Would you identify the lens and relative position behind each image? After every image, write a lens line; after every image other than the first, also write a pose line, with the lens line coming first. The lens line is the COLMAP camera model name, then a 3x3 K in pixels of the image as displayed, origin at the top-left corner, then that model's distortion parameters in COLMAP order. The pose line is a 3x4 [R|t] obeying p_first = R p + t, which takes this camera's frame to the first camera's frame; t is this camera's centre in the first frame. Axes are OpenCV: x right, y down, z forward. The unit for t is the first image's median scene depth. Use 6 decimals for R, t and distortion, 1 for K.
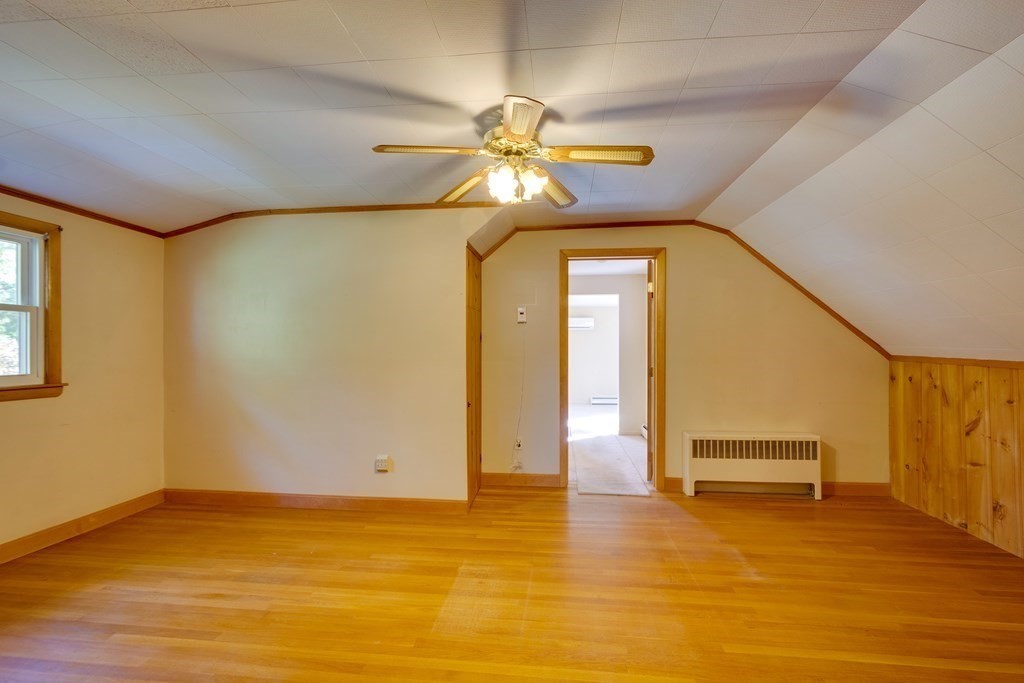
lens RADIAL K [[455.0, 0, 515.2], [0, 455.0, 347.3], [0, 0, 1]] dist [0.002985, 0.000229]
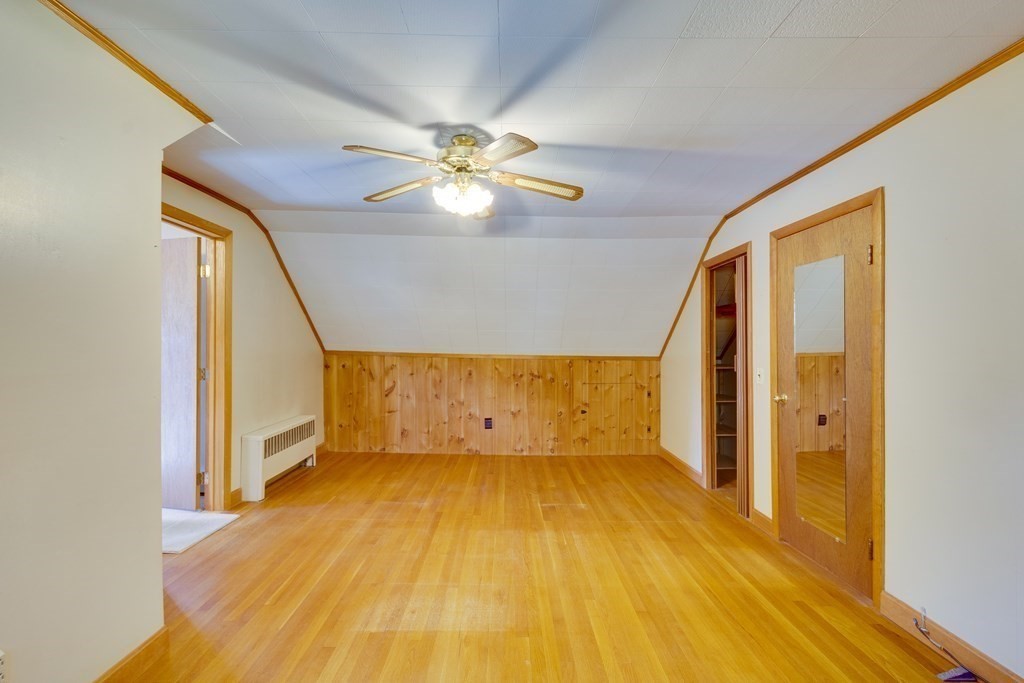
lens RADIAL K [[455.0, 0, 515.2], [0, 455.0, 347.3], [0, 0, 1]] dist [0.002985, 0.000229]
pose [[-0.115802, -0.007210, 0.993246, -0.776270], [-0.014140, 0.999884, 0.005610, -0.009845], [-0.993172, -0.013395, -0.115891, 0.717270]]
